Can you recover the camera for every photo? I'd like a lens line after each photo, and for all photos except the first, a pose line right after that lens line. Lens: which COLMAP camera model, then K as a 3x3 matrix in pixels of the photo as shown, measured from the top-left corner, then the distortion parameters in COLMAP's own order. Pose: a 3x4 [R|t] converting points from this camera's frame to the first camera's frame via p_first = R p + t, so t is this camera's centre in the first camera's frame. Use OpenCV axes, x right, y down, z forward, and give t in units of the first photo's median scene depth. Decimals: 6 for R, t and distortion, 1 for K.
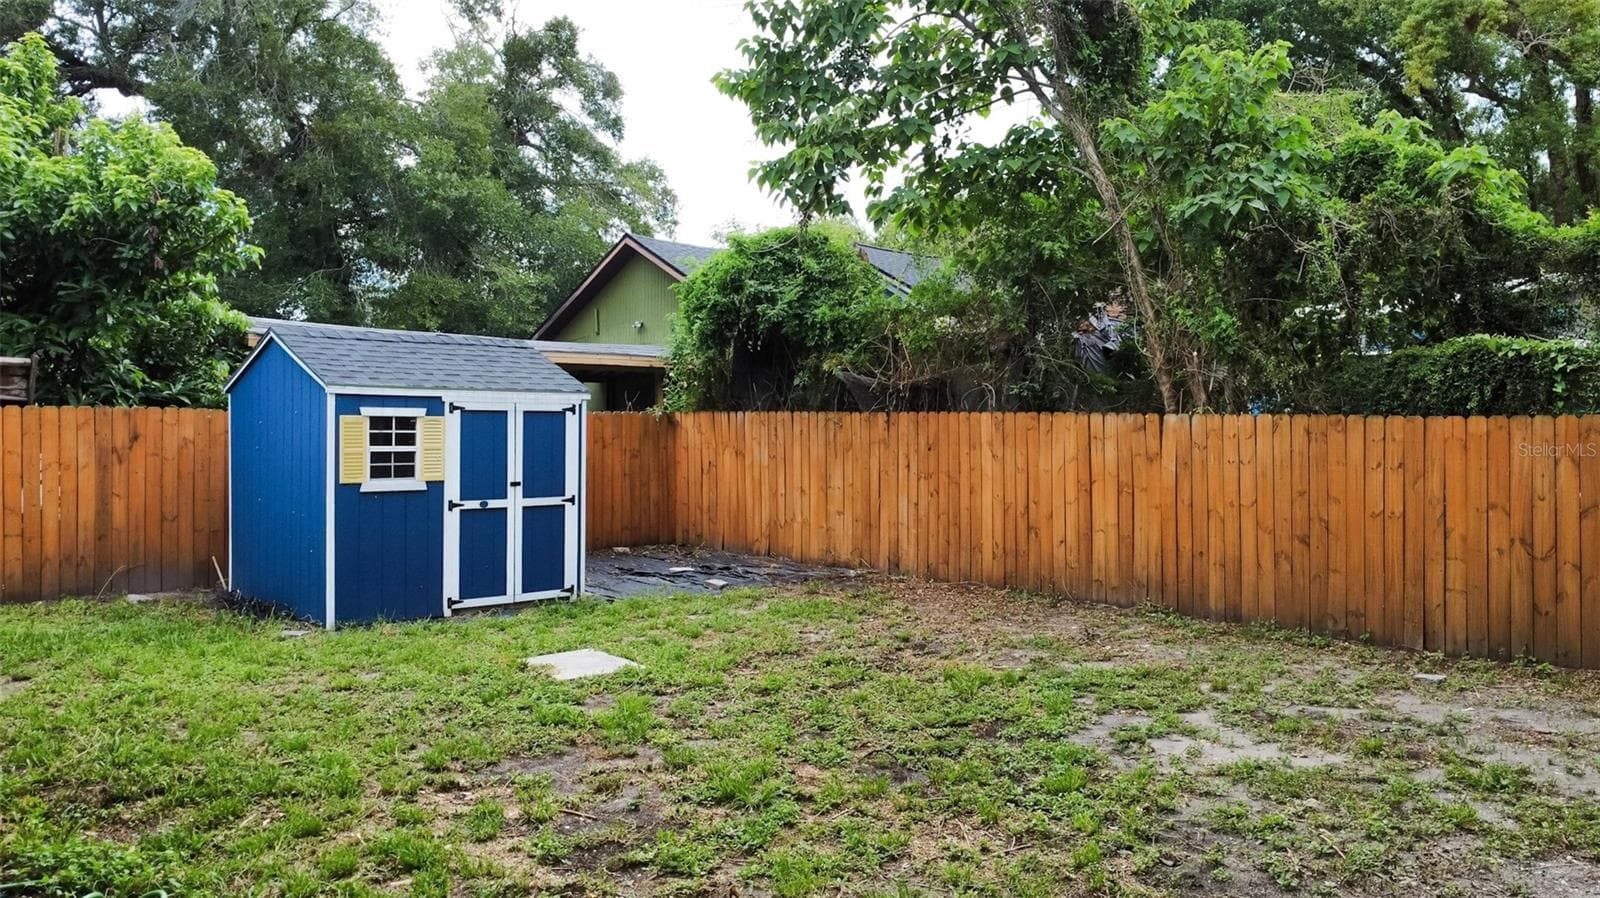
lens RADIAL K [[1187.0, 0, 817.4], [0, 1187.0, 448.9], [0, 0, 1]] dist [-0.008986, -0.012110]
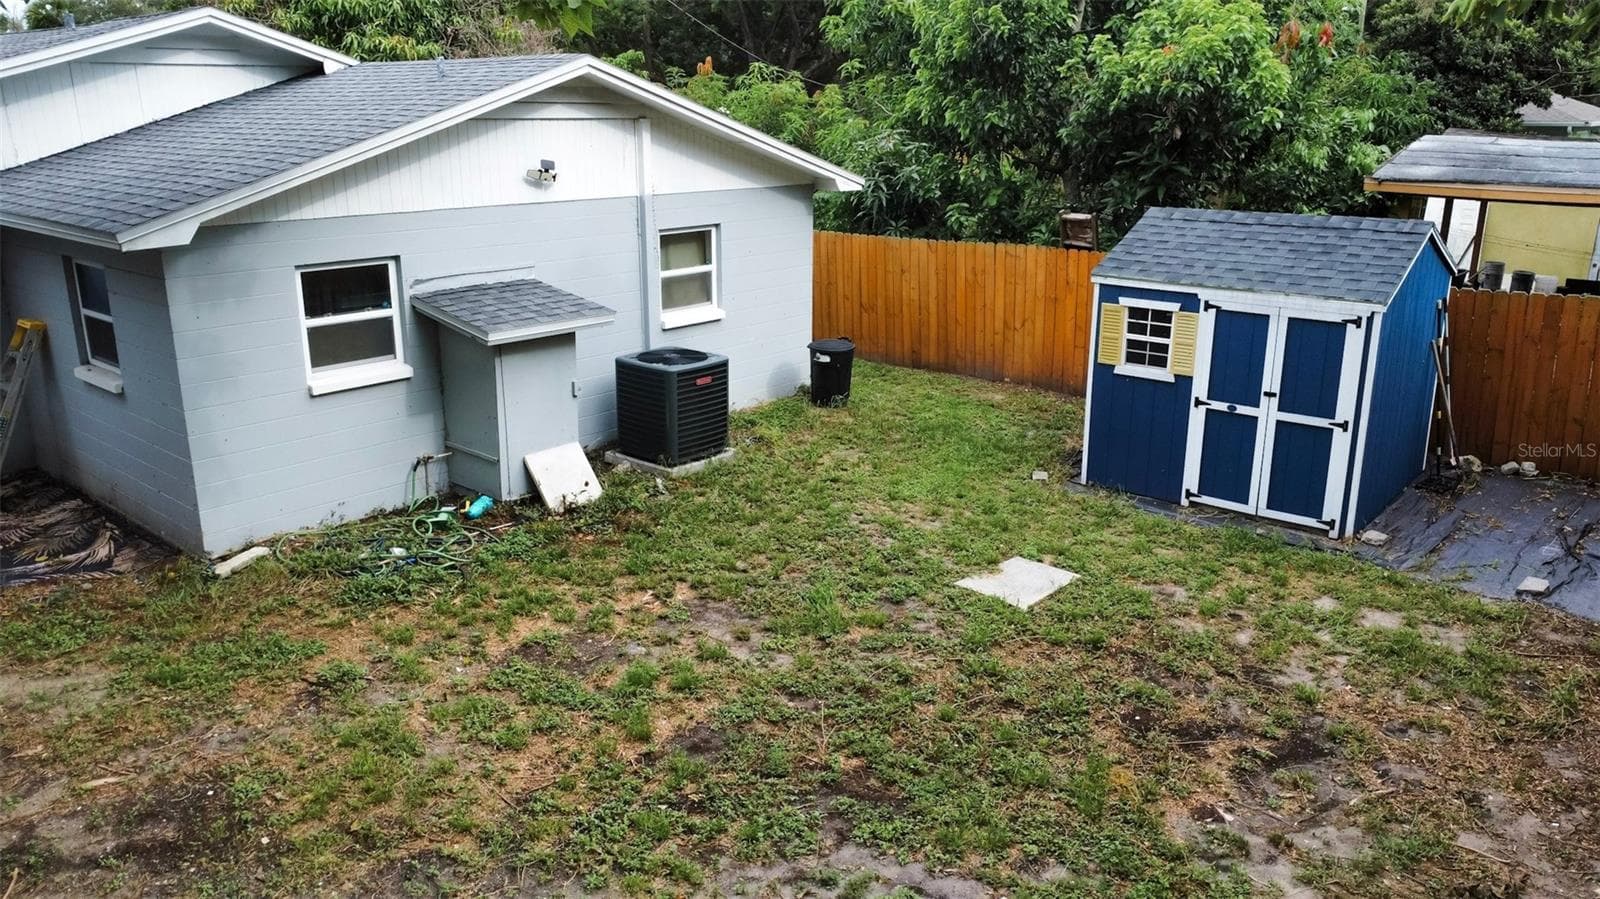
lens RADIAL K [[1158.0, 0, 797.5], [0, 1158.0, 443.0], [0, 0, 1]] dist [-0.004761, -0.010909]
pose [[0.097126, 0.269121, -0.958197, 0.703322], [-0.017519, 0.963061, 0.268711, -0.204594], [0.995118, -0.009312, 0.098253, 0.652736]]
